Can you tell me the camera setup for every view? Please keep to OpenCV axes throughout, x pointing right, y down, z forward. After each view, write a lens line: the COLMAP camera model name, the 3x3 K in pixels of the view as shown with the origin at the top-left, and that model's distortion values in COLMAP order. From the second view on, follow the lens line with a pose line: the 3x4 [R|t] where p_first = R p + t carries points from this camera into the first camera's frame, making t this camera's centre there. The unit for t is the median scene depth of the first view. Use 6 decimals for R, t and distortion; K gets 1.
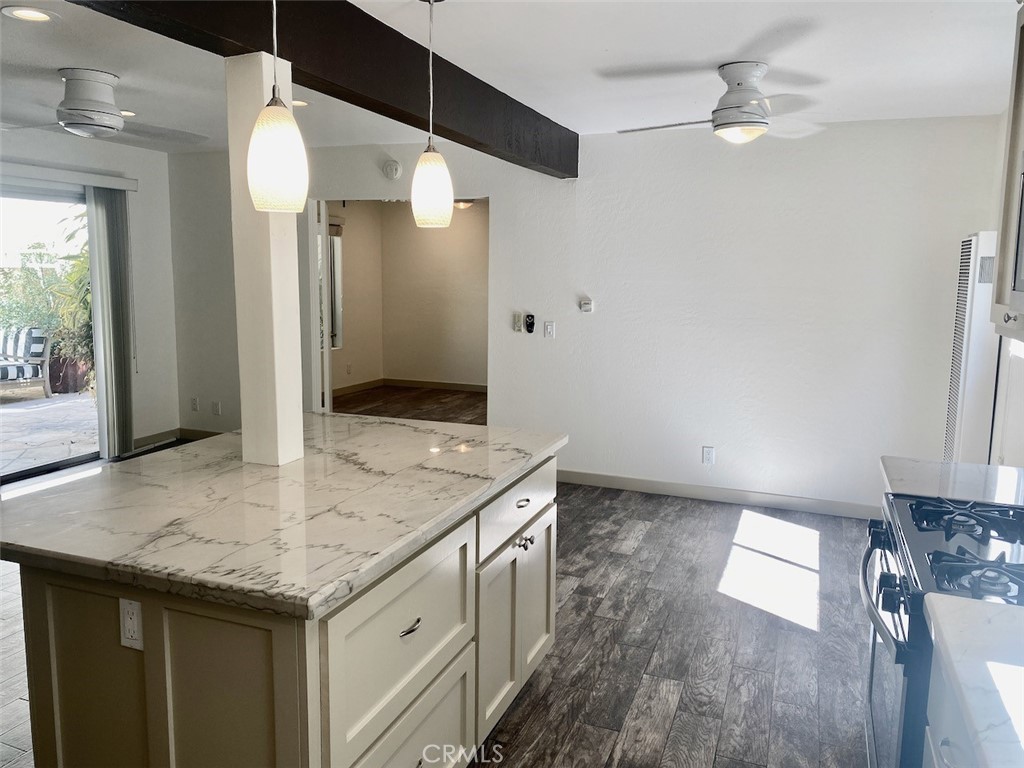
lens RADIAL K [[788.5, 0, 512.0], [0, 788.5, 384.0], [0, 0, 1]] dist [-0.003881, -0.003510]
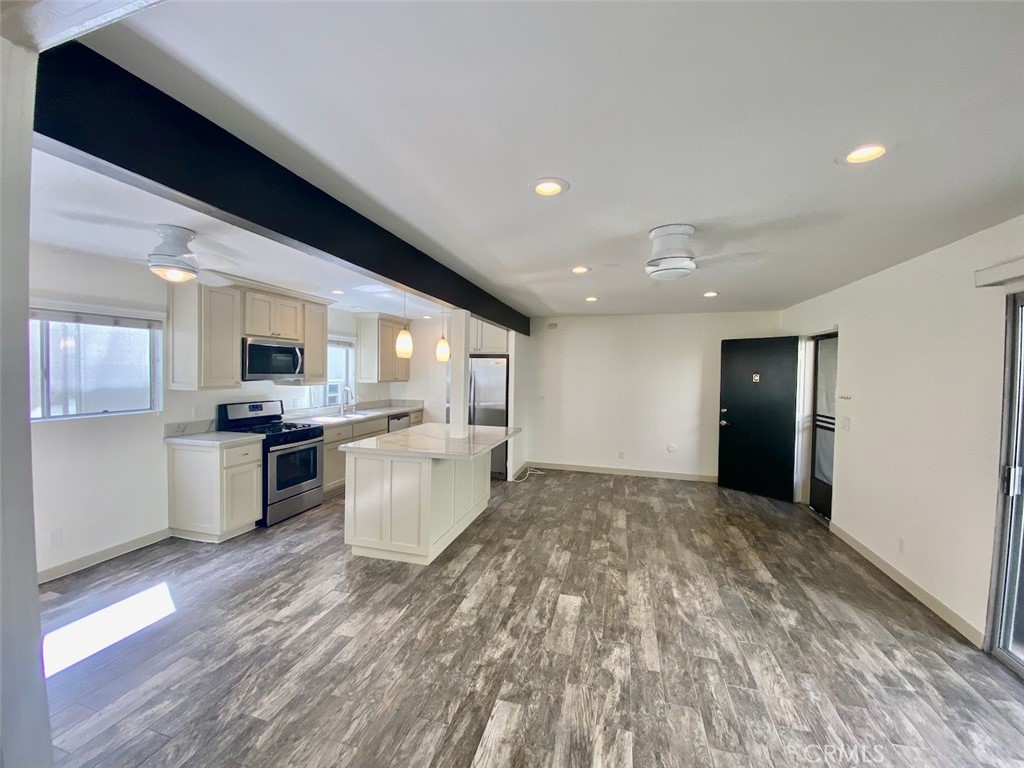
lens RADIAL K [[429.2, 0, 512.0], [0, 429.2, 384.0], [0, 0, 1]] dist [0.000455, -0.000125]
pose [[-0.995147, -0.025761, -0.094971, -0.248773], [-0.043724, 0.980374, 0.192236, -0.302543], [0.088155, 0.195455, -0.976743, 1.840027]]
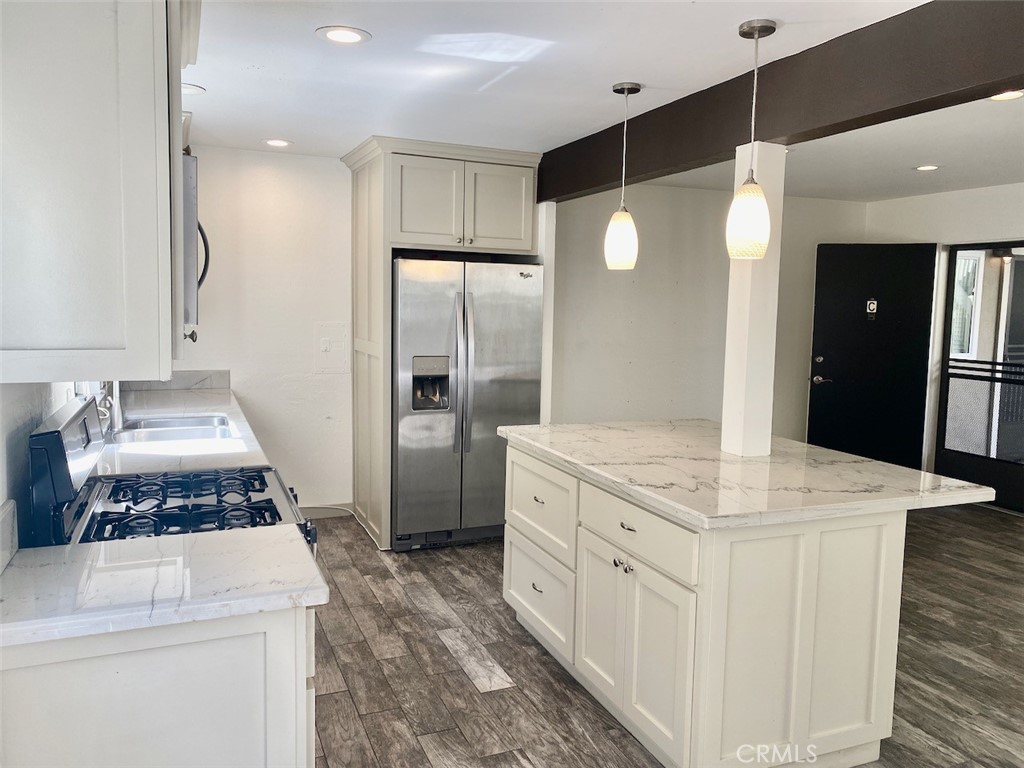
lens RADIAL K [[788.5, 0, 512.0], [0, 788.5, 384.0], [0, 0, 1]] dist [-0.003881, -0.003510]
pose [[-0.724881, 0.046881, -0.687277, 0.598687], [-0.139893, 0.966875, 0.213501, -0.161577], [0.674520, 0.250908, -0.694311, 1.141132]]
